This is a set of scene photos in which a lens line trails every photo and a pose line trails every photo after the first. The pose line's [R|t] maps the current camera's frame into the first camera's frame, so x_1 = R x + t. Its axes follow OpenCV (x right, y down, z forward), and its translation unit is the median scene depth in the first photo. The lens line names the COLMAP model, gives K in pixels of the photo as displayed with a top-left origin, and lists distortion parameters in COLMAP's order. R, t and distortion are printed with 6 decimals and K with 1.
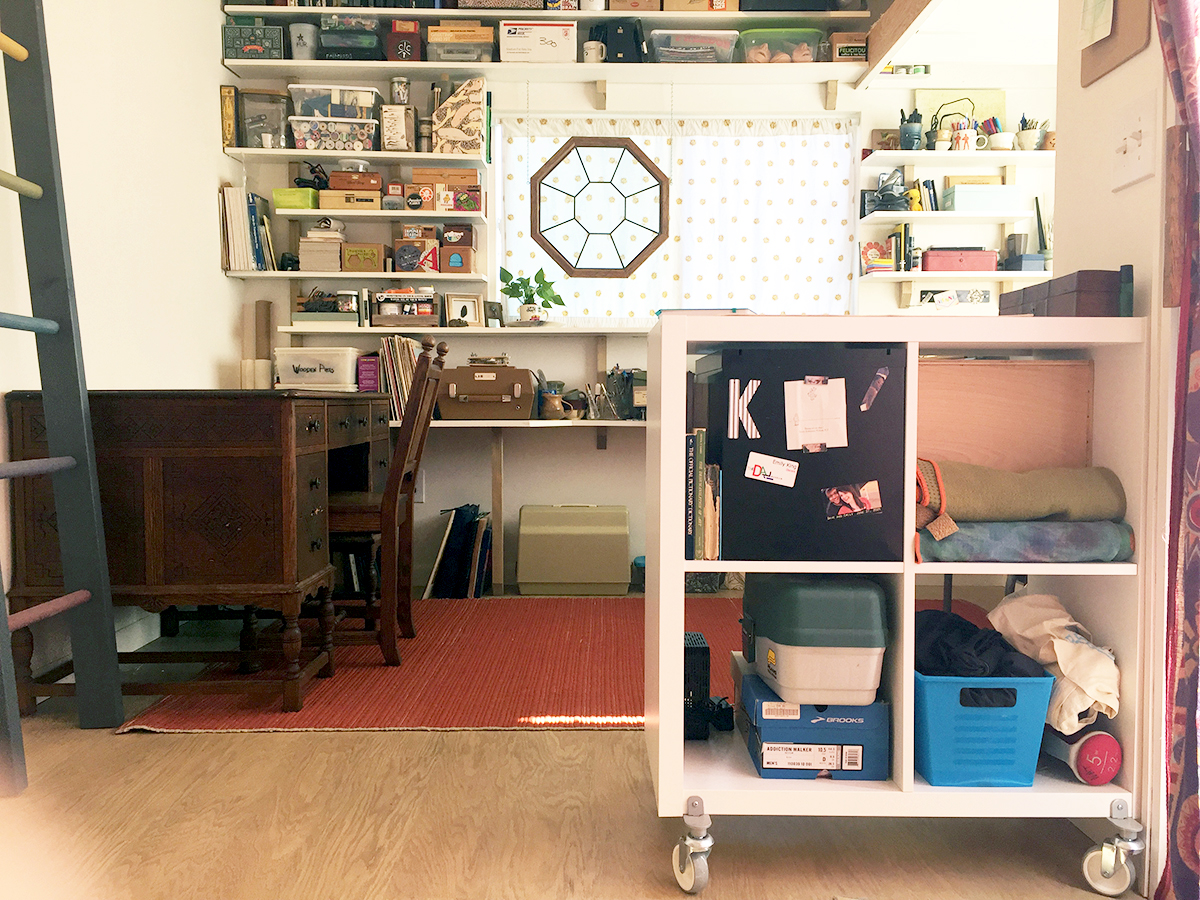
lens RADIAL K [[1034.4, 0, 589.7], [0, 1034.4, 457.9], [0, 0, 1]] dist [0.088369, -0.115991]
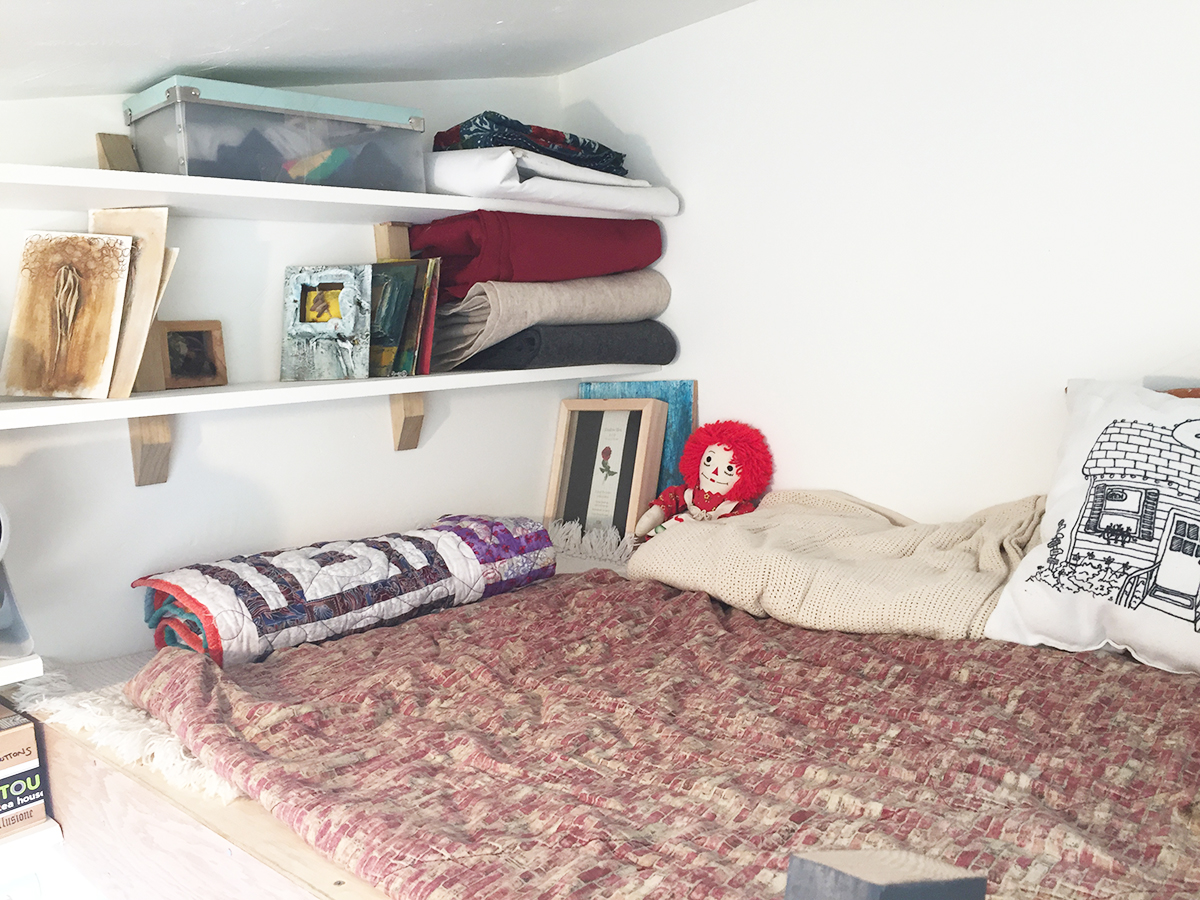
lens RADIAL K [[1034.4, 0, 599.7], [0, 1034.4, 441.8], [0, 0, 1]] dist [0.088369, -0.115991]
pose [[0.716089, -0.115313, 0.688418, 0.184707], [0.099680, 0.993045, 0.062653, -0.478891], [-0.690854, 0.023756, 0.722603, 0.682575]]
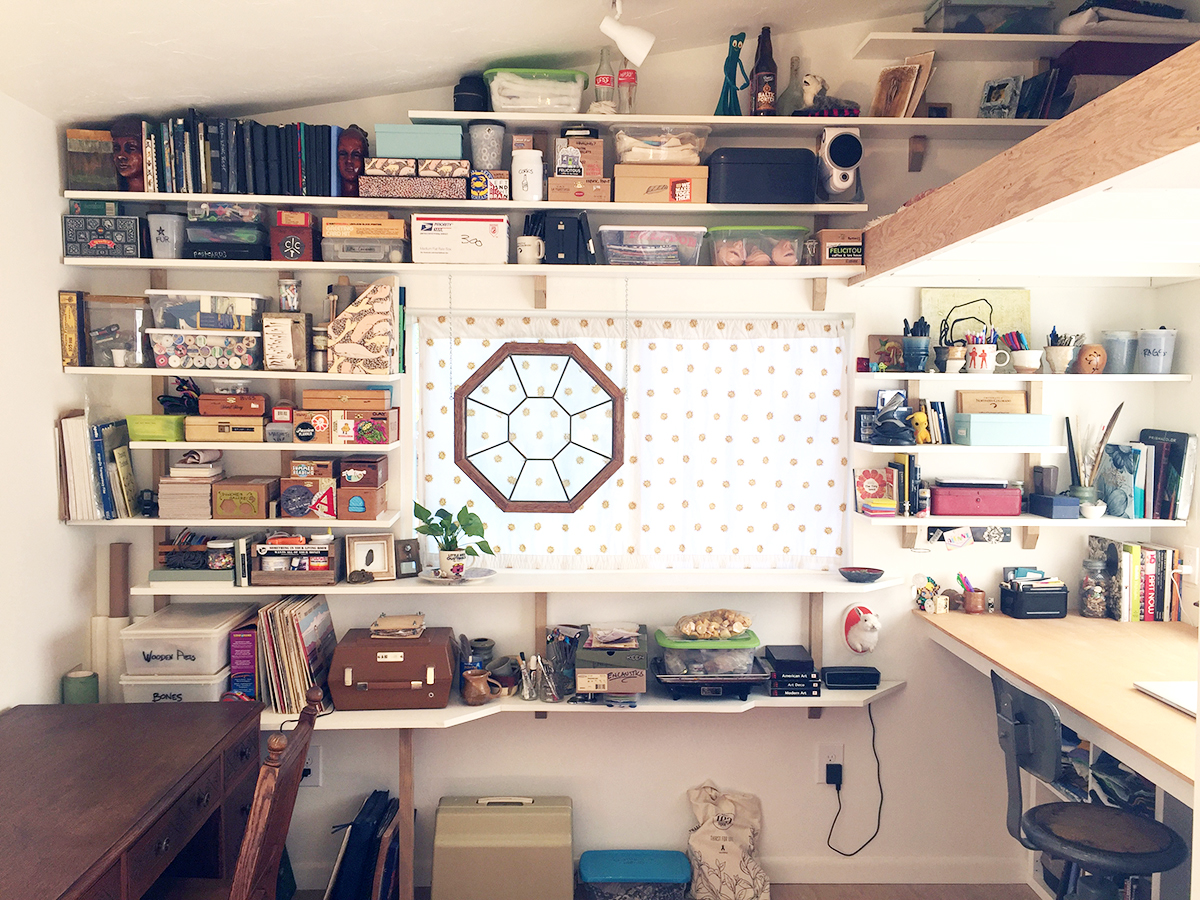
lens RADIAL K [[1034.4, 0, 595.3], [0, 1034.4, 445.5], [0, 0, 1]] dist [0.088369, -0.115991]
pose [[0.999772, 0.002267, 0.021246, 0.038261], [-0.002320, 0.999994, 0.002448, -0.236451], [-0.021240, -0.002496, 0.999771, 0.190168]]
